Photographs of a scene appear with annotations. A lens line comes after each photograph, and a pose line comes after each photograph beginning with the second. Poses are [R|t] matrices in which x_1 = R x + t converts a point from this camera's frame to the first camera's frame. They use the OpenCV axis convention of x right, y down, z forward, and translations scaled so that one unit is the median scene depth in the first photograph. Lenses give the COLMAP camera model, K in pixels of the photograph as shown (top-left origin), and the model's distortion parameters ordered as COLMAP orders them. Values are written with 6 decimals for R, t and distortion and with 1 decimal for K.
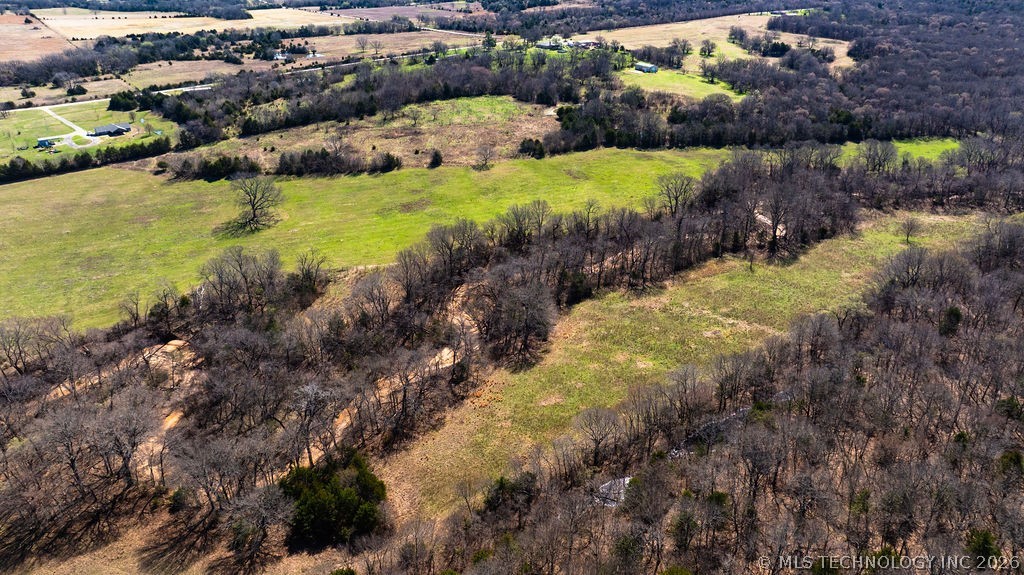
lens RADIAL K [[719.8, 0, 515.2], [0, 719.8, 285.3], [0, 0, 1]] dist [-0.040220, 0.043834]
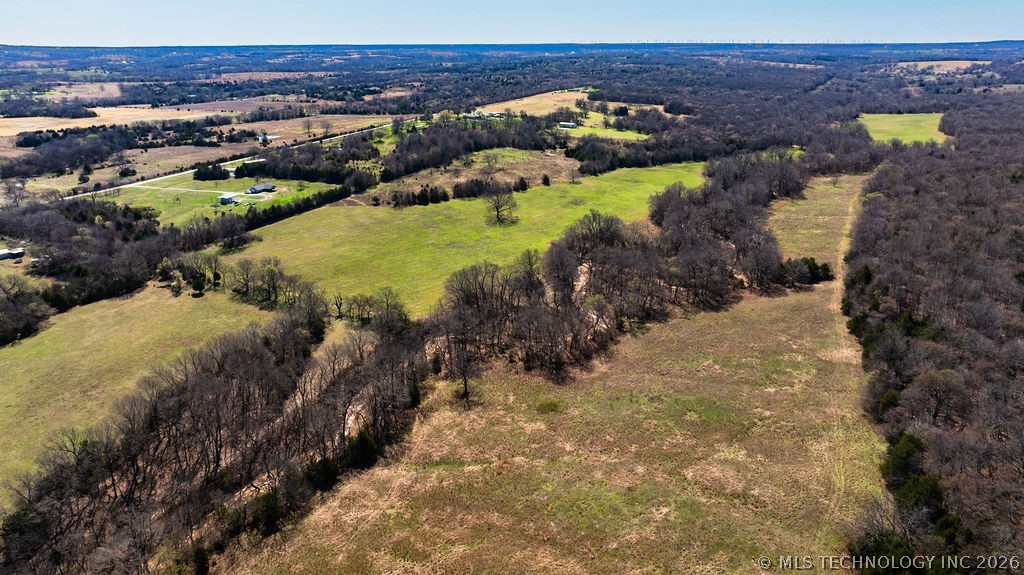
lens RADIAL K [[719.8, 0, 513.0], [0, 719.8, 284.6], [0, 0, 1]] dist [-0.040220, 0.043834]
pose [[0.901462, -0.144366, 0.408075, -0.774913], [0.192927, 0.977928, -0.080223, 0.134188], [-0.387486, 0.151047, 0.909417, -0.273052]]
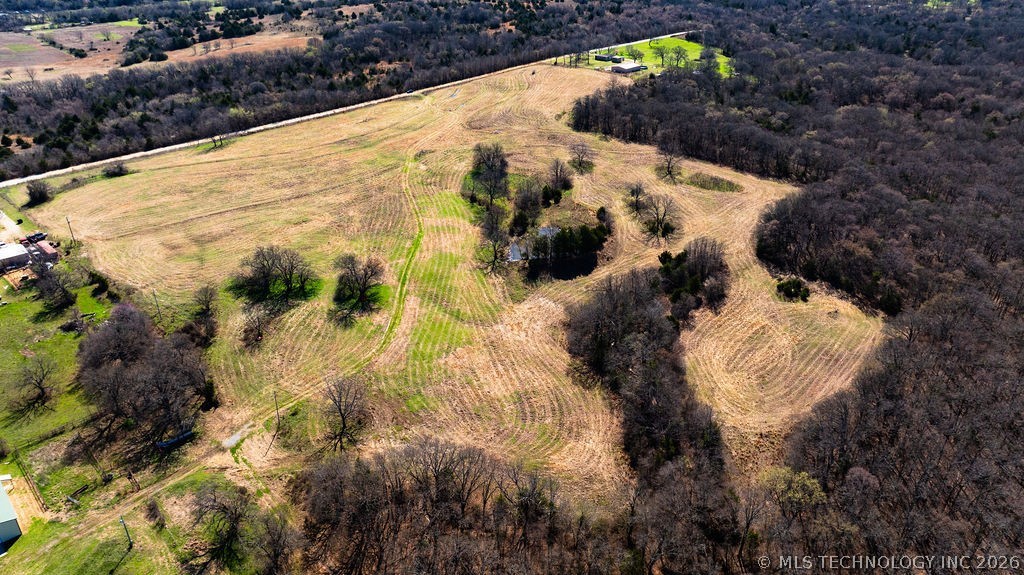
lens RADIAL K [[719.8, 0, 517.5], [0, 719.8, 286.4], [0, 0, 1]] dist [-0.040220, 0.043834]
pose [[0.985433, -0.077656, 0.151297, 0.475267], [0.072721, 0.996632, 0.037894, -0.545410], [-0.153730, -0.026340, 0.987762, 1.085410]]
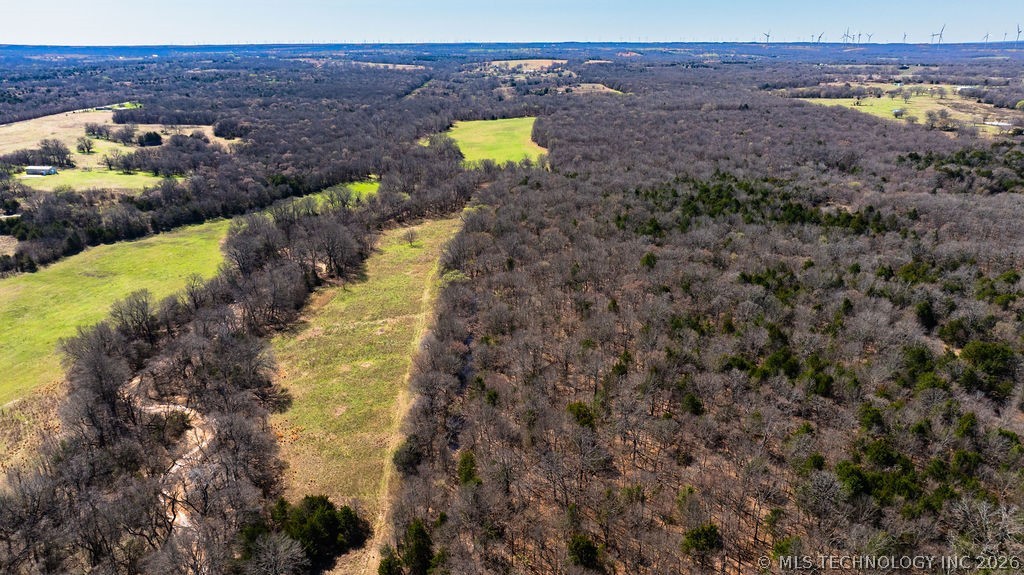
lens RADIAL K [[719.8, 0, 515.3], [0, 719.8, 286.0], [0, 0, 1]] dist [-0.040220, 0.043834]
pose [[0.582776, -0.264764, 0.768292, -0.304137], [0.353606, 0.933858, 0.053599, 0.004483], [-0.731666, 0.240436, 0.637852, -0.001852]]
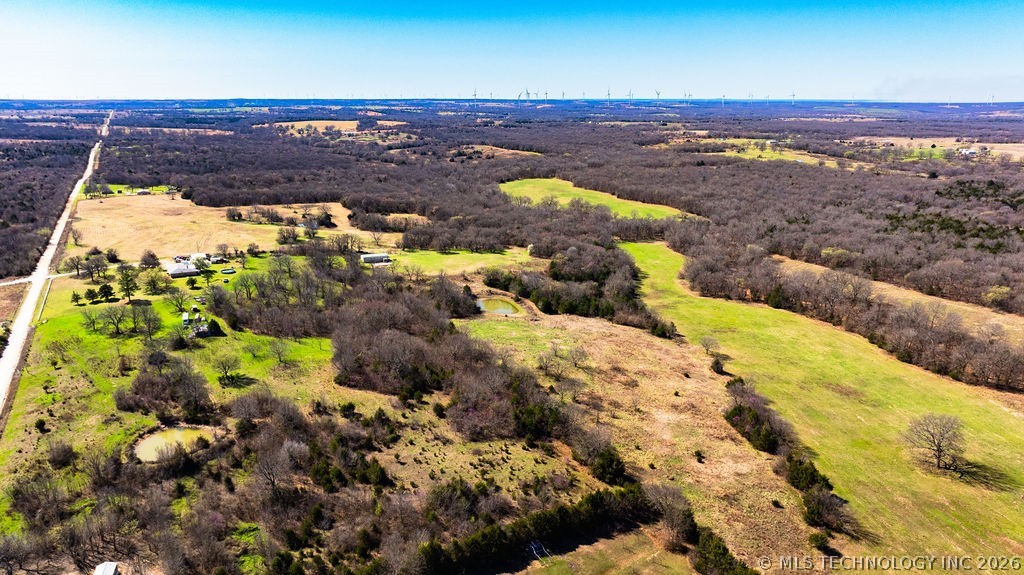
lens RADIAL K [[719.8, 0, 515.1], [0, 719.8, 284.5], [0, 0, 1]] dist [-0.040220, 0.043834]
pose [[0.157153, -0.252154, 0.954841, -0.953059], [0.427391, 0.888989, 0.164422, -0.515557], [-0.890303, 0.382251, 0.247476, 0.944477]]
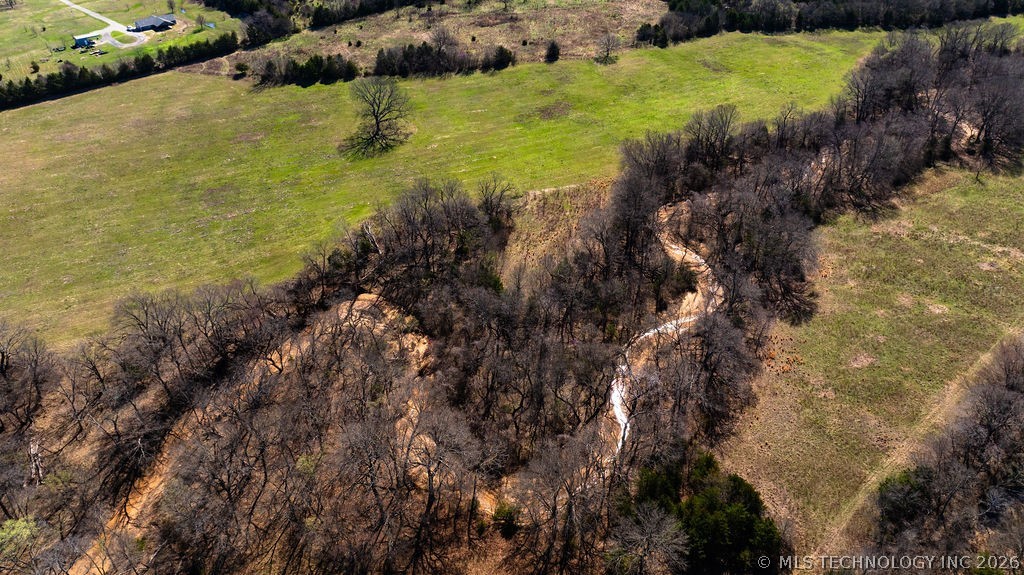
lens RADIAL K [[719.8, 0, 518.3], [0, 719.8, 282.8], [0, 0, 1]] dist [-0.040220, 0.043834]
pose [[0.998505, -0.037863, 0.039416, -0.190681], [0.030805, 0.985578, 0.166395, -0.042780], [-0.045148, -0.164932, 0.985271, 0.089419]]
